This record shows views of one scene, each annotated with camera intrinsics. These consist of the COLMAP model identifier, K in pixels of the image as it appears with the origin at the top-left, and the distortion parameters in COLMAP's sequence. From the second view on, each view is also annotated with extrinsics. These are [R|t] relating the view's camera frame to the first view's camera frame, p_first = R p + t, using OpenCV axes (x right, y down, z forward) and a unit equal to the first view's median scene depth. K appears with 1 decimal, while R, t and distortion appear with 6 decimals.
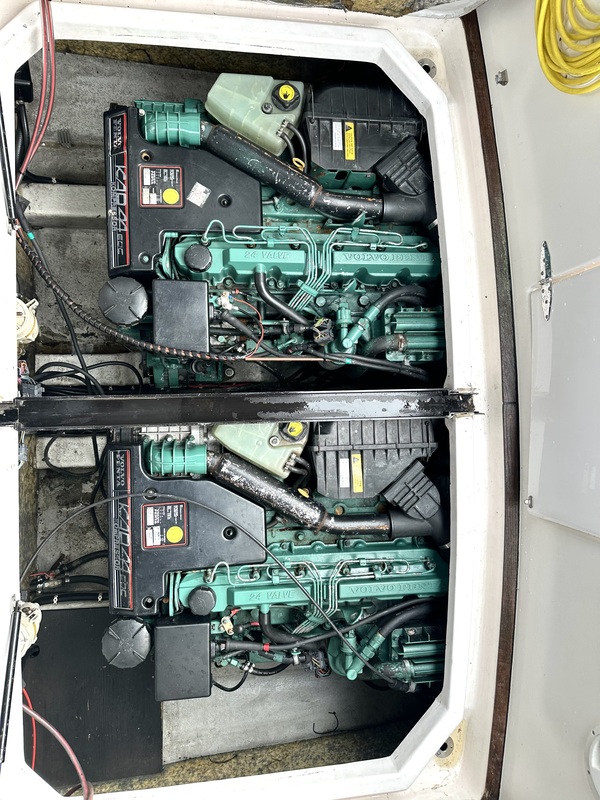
lens RADIAL K [[559.4, 0, 300.0], [0, 559.4, 400.0], [0, 0, 1]] dist [0.091230, -0.126935]
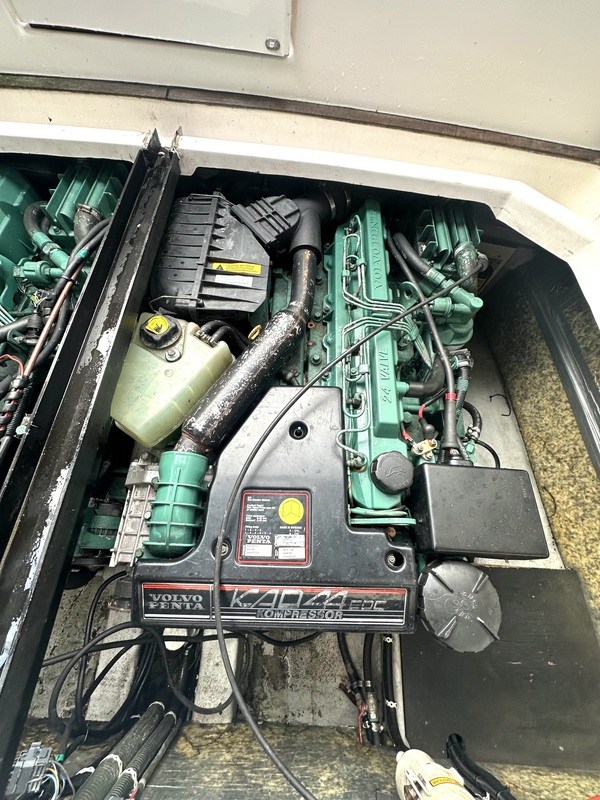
lens RADIAL K [[319.1, 0, 300.0], [0, 319.1, 400.0], [0, 0, 1]] dist [-0.000411, 0.000167]
pose [[0.070507, -0.961213, 0.266642, -0.193128], [0.995097, 0.086364, 0.048203, 0.215778], [-0.069361, 0.261936, 0.962590, 0.607993]]
